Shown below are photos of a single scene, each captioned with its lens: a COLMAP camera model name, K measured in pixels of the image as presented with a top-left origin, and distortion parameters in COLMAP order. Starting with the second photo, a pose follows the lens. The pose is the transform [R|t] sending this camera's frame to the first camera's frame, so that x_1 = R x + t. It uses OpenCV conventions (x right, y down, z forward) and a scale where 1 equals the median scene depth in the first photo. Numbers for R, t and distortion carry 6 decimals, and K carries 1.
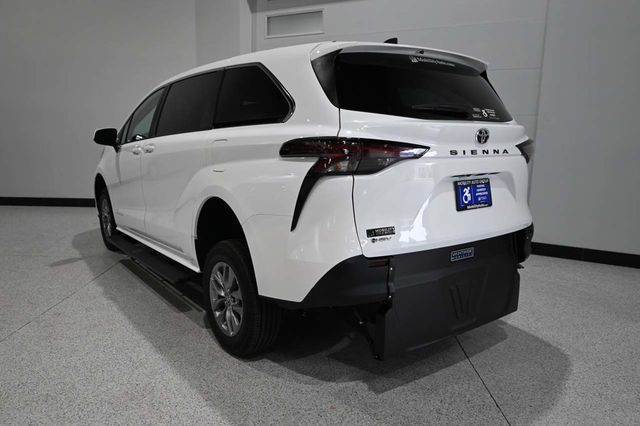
lens RADIAL K [[472.6, 0, 317.0], [0, 472.6, 214.1], [0, 0, 1]] dist [-0.000653, -0.004303]
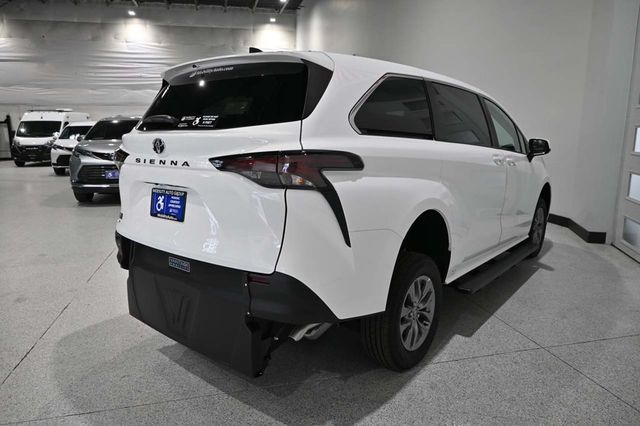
lens RADIAL K [[429.6, 0, 317.3], [0, 429.6, 215.9], [0, 0, 1]] dist [0.009131, -0.007101]
pose [[0.247397, 0.162821, -0.955135, 1.275292], [-0.162876, 0.978740, 0.124657, -0.182036], [0.955126, 0.124729, 0.268658, 1.057722]]
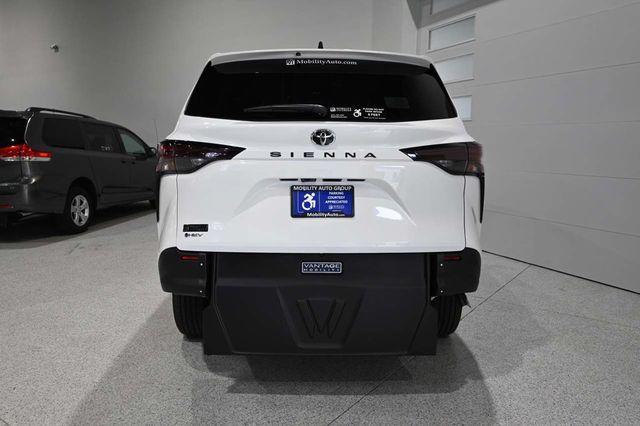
lens RADIAL K [[472.6, 0, 320.8], [0, 472.6, 211.8], [0, 0, 1]] dist [-0.000653, -0.004303]
pose [[0.817574, 0.066278, -0.571996, 0.847875], [-0.097274, 0.994974, -0.023748, -0.000364], [0.567548, 0.075056, 0.819912, 0.253838]]
